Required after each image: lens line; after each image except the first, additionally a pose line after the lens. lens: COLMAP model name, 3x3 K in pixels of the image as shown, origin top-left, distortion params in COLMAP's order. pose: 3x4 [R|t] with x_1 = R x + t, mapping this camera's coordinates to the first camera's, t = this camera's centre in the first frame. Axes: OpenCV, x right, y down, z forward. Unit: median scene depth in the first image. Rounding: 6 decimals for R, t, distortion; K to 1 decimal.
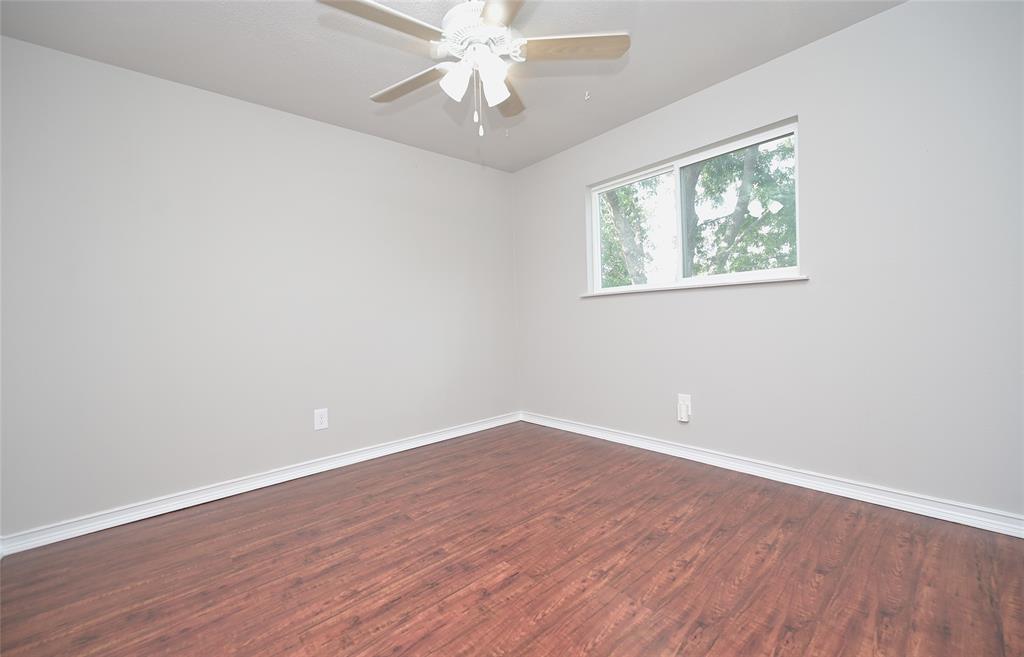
lens RADIAL K [[412.0, 0, 515.3], [0, 412.0, 330.3], [0, 0, 1]] dist [-0.000225, 0.000294]
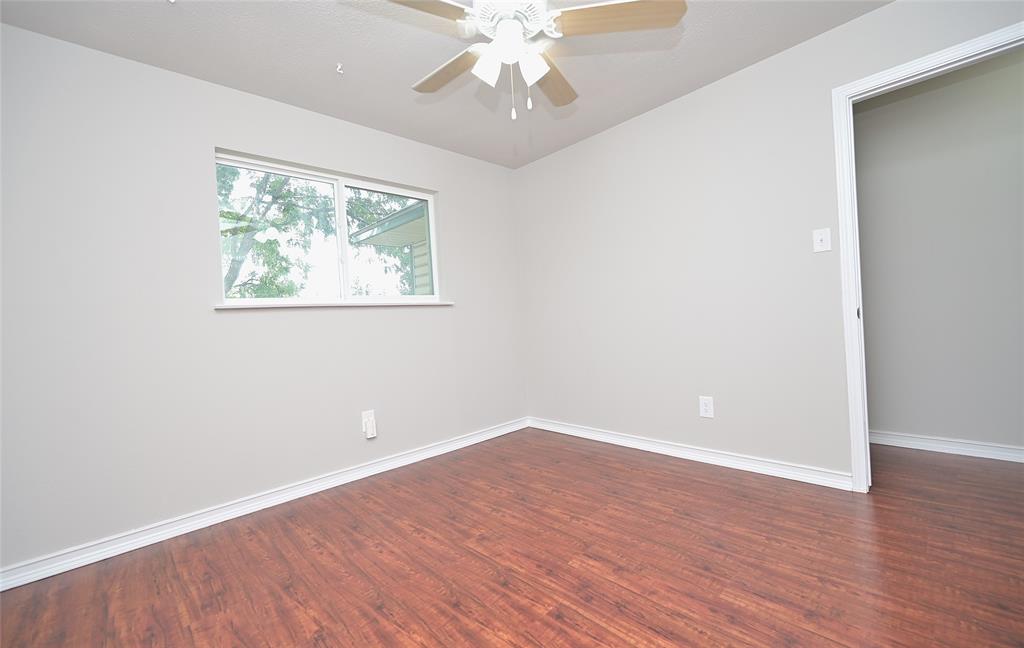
lens RADIAL K [[416.1, 0, 508.0], [0, 416.1, 330.7], [0, 0, 1]] dist [0.001783, 0.000314]
pose [[-0.025010, 0.016029, 0.999559, -0.950833], [0.087996, 0.996026, -0.013770, 0.007384], [-0.995807, 0.087613, -0.026321, 1.036039]]
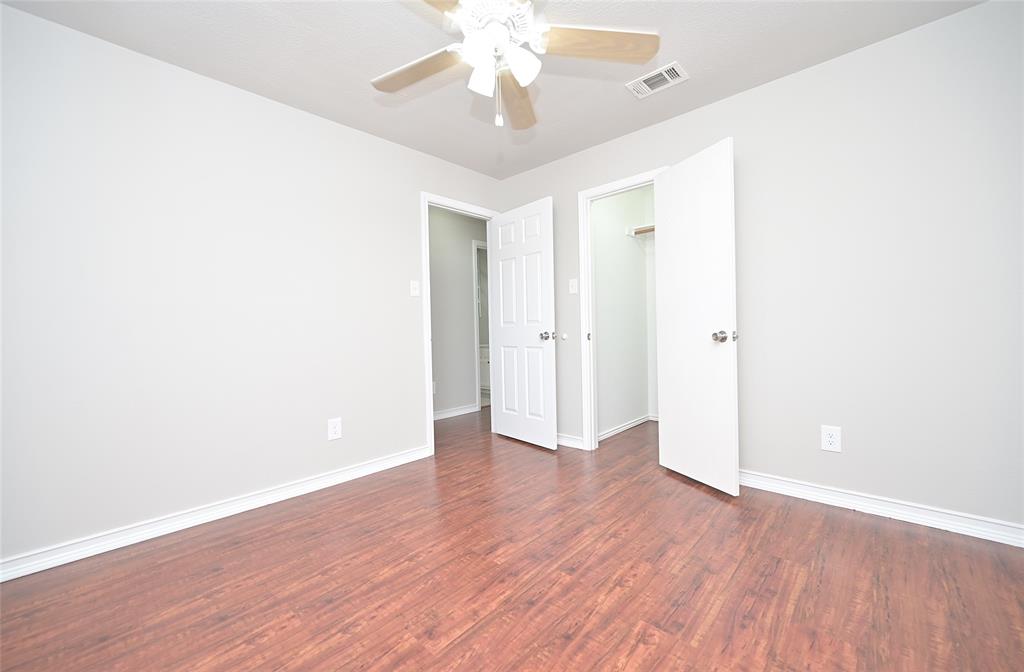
lens RADIAL K [[406.2, 0, 516.6], [0, 406.2, 340.8], [0, 0, 1]] dist [-0.002067, -0.000050]
pose [[-0.993213, 0.063103, -0.097702, -0.005041], [0.057311, 0.996491, 0.061002, -0.050151], [0.101209, 0.054989, -0.993344, 1.832693]]
